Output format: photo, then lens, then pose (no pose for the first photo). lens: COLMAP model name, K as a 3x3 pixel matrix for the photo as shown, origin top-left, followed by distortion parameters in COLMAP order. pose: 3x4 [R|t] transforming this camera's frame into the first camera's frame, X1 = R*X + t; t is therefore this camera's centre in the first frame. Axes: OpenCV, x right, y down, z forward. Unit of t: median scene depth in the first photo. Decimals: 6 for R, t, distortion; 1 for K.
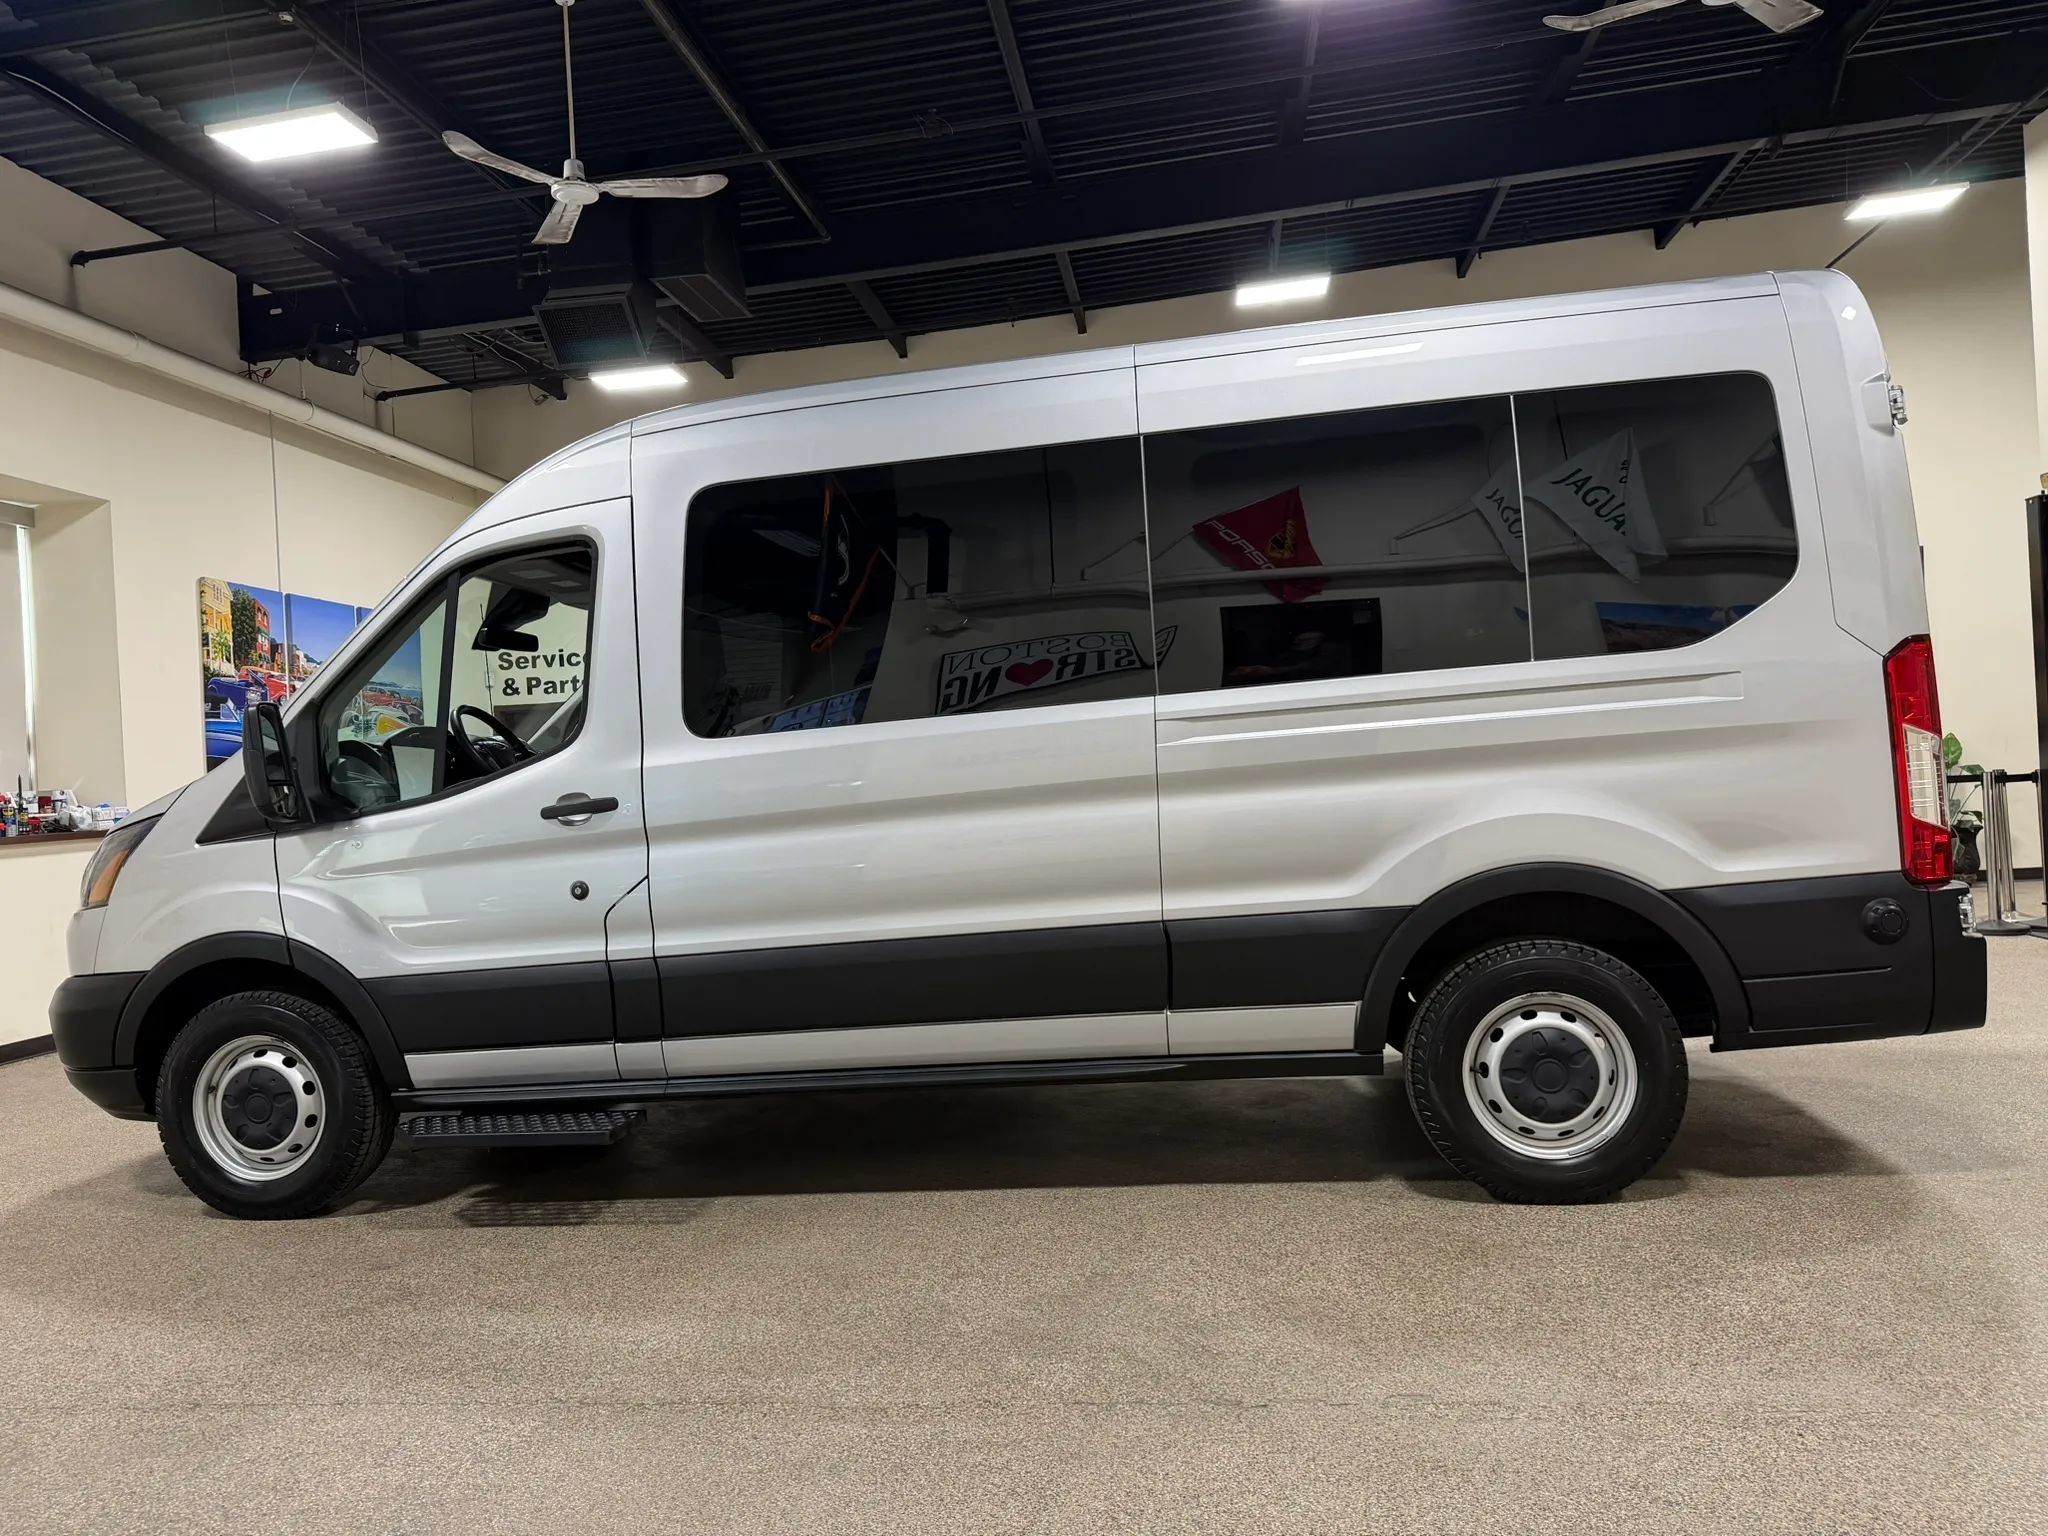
lens RADIAL K [[1452.0, 0, 1023.6], [0, 1452.0, 775.9], [0, 0, 1]] dist [0.024447, -0.036237]
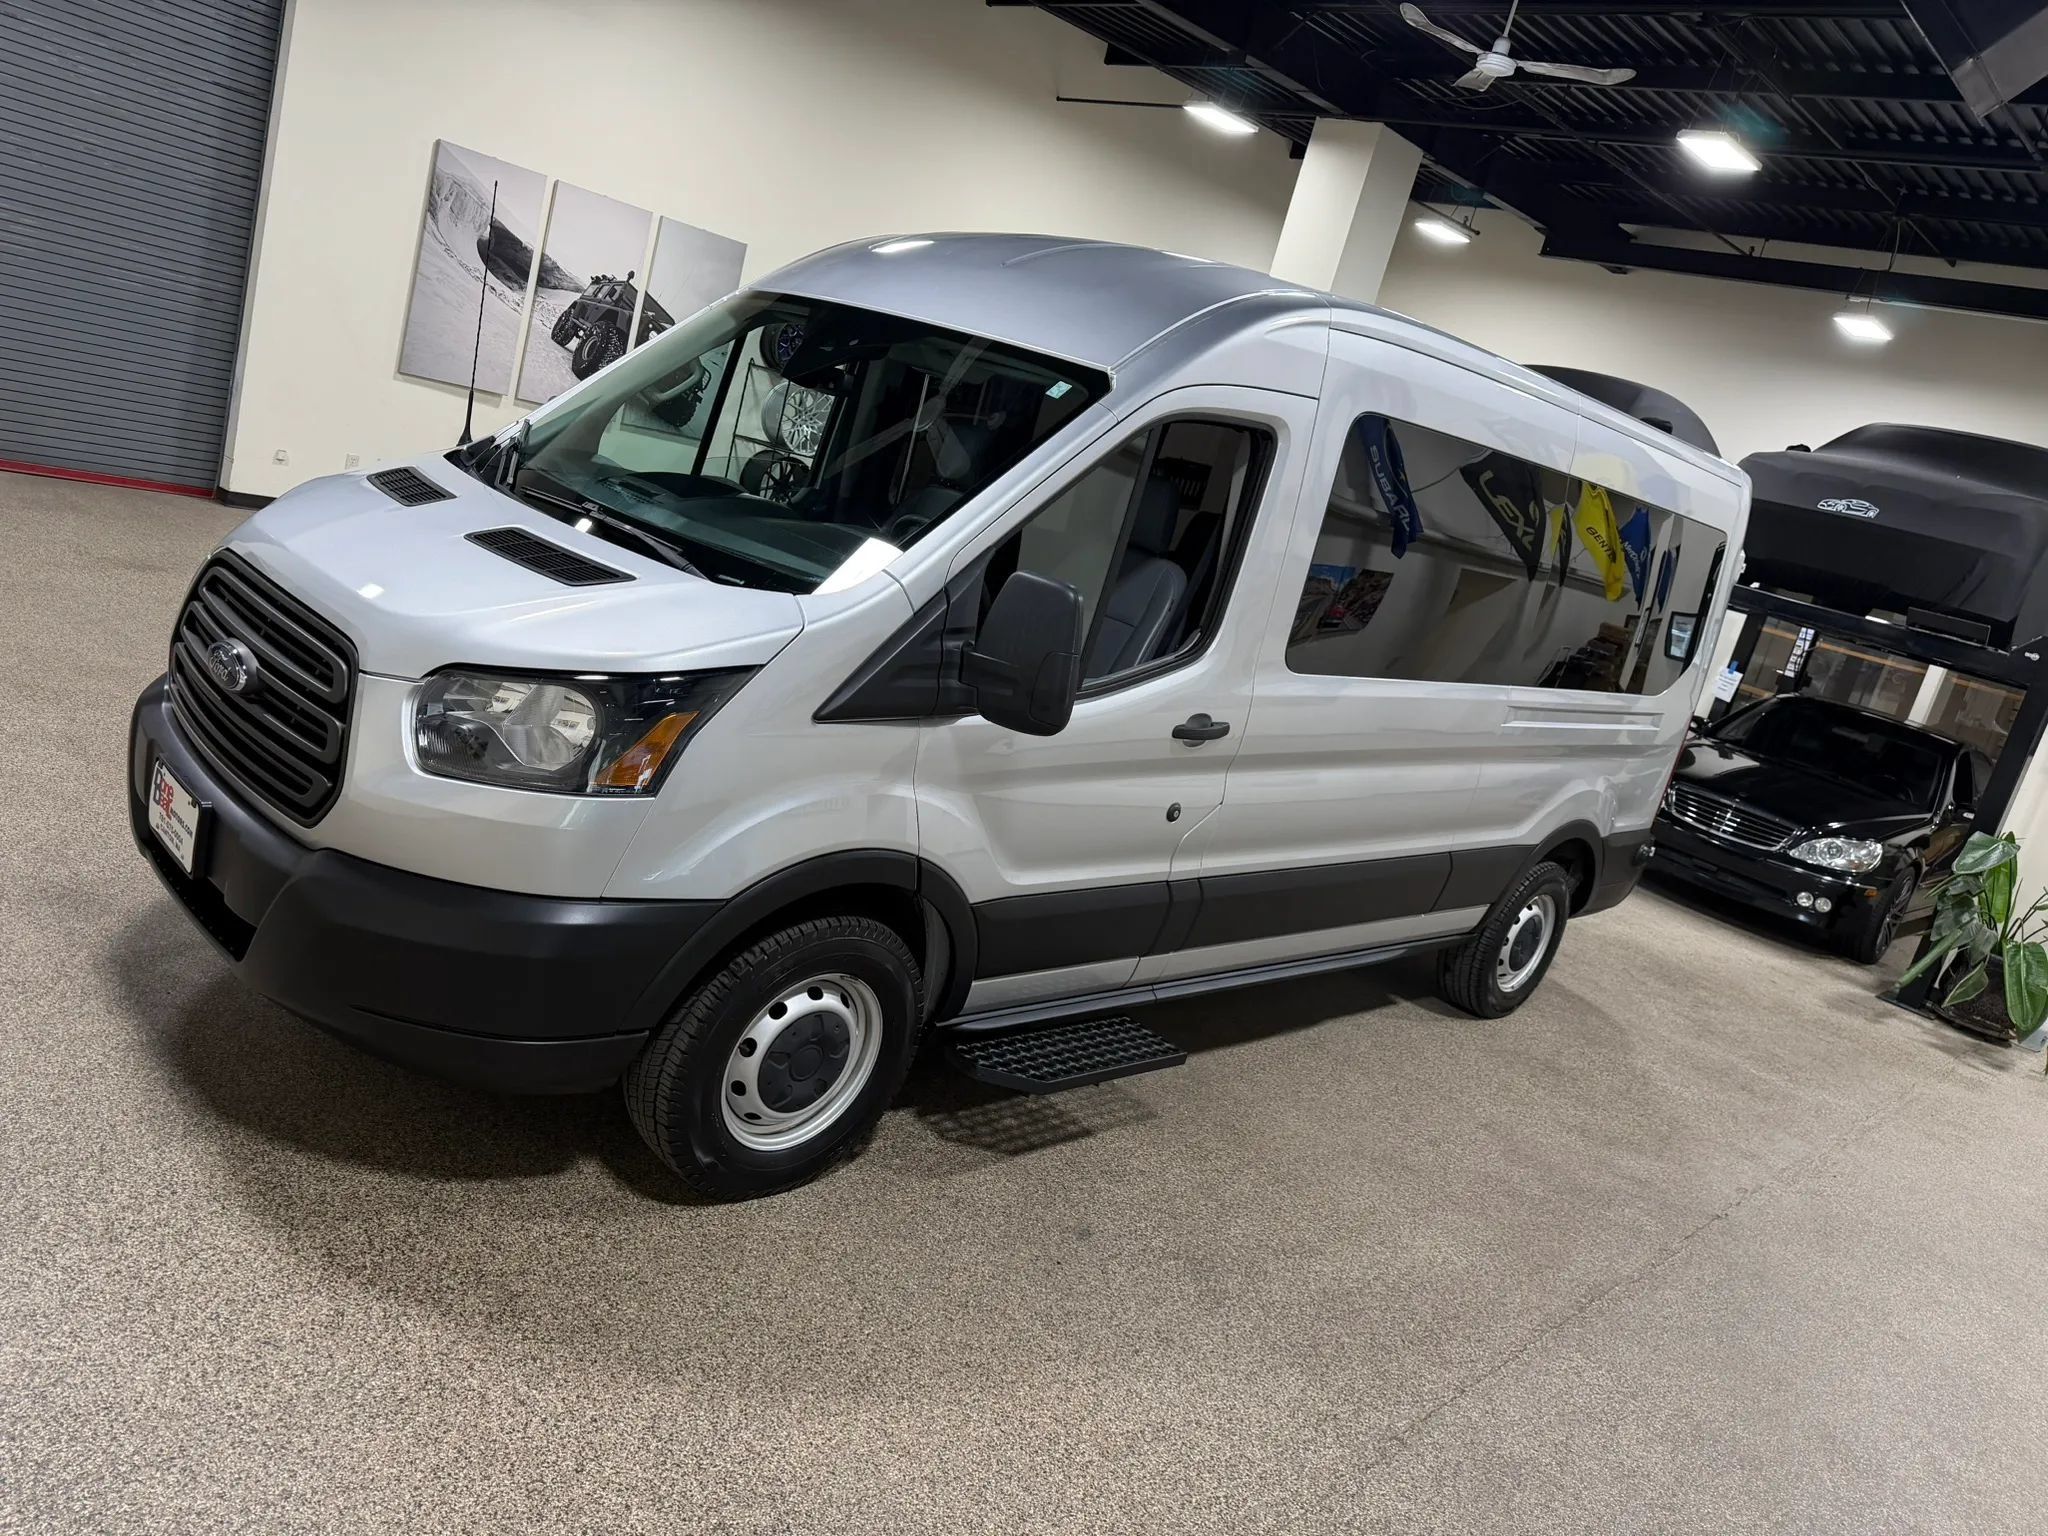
lens RADIAL K [[1452.0, 0, 1031.8], [0, 1452.0, 773.2], [0, 0, 1]] dist [0.024447, -0.036237]
pose [[0.559861, 0.016200, 0.828428, -1.201050], [-0.288940, 0.940867, 0.176870, -0.088138], [-0.776575, -0.338388, 0.531436, 0.622461]]
